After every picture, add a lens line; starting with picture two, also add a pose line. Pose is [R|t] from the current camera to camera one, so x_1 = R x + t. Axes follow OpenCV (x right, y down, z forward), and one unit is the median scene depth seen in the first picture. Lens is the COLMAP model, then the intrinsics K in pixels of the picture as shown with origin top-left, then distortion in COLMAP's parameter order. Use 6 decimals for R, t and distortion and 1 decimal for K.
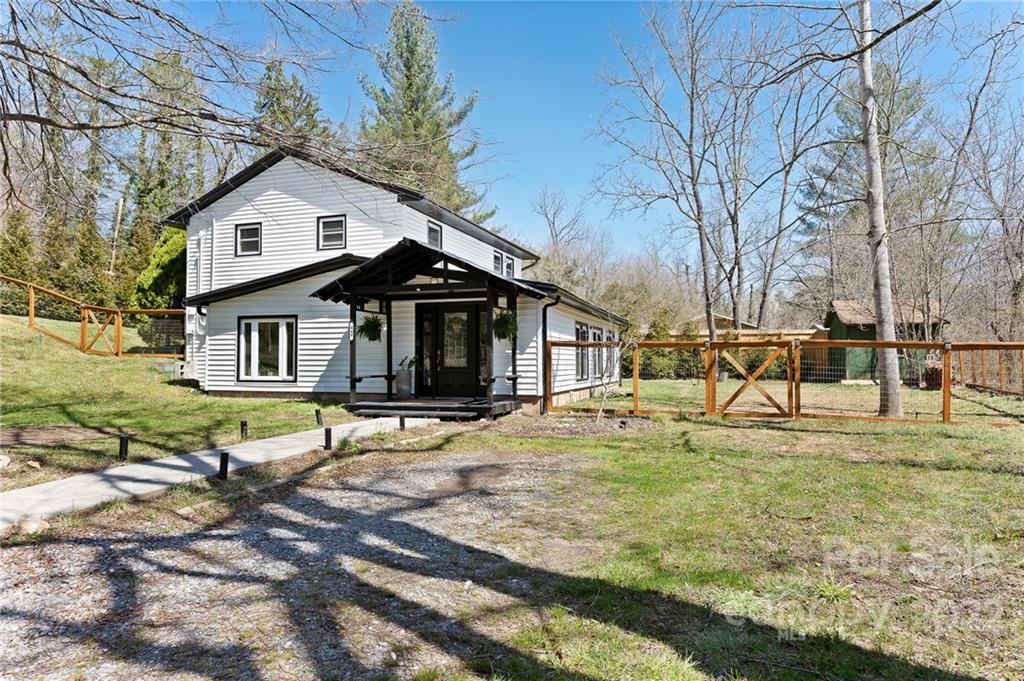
lens RADIAL K [[656.1, 0, 507.3], [0, 656.1, 341.1], [0, 0, 1]] dist [-0.005834, -0.001086]
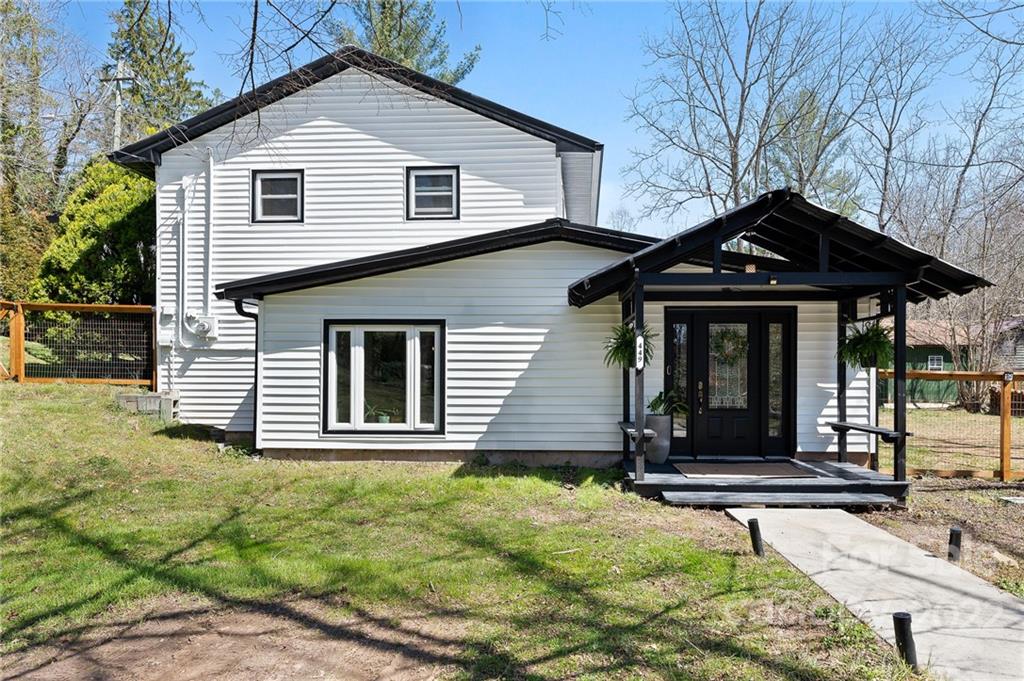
lens RADIAL K [[648.9, 0, 544.0], [0, 648.9, 373.5], [0, 0, 1]] dist [-0.006954, 0.003013]
pose [[0.960907, 0.003988, 0.276844, -0.341297], [-0.012794, 0.999468, 0.030008, -0.009145], [-0.276577, -0.032376, 0.960446, 0.355243]]
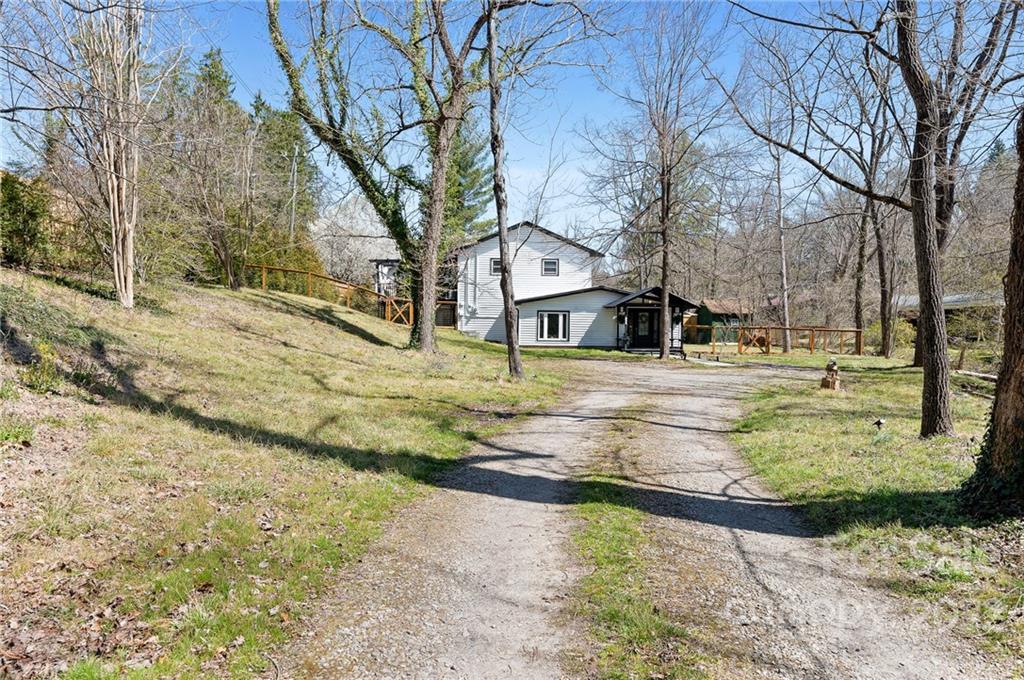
lens RADIAL K [[694.0, 0, 506.0], [0, 694.0, 337.4], [0, 0, 1]] dist [0.009792, 0.003915]
pose [[0.916922, 0.005582, 0.399028, -1.244524], [-0.023950, 0.998870, 0.041062, -0.035621], [-0.398348, -0.047207, 0.916019, -0.903821]]
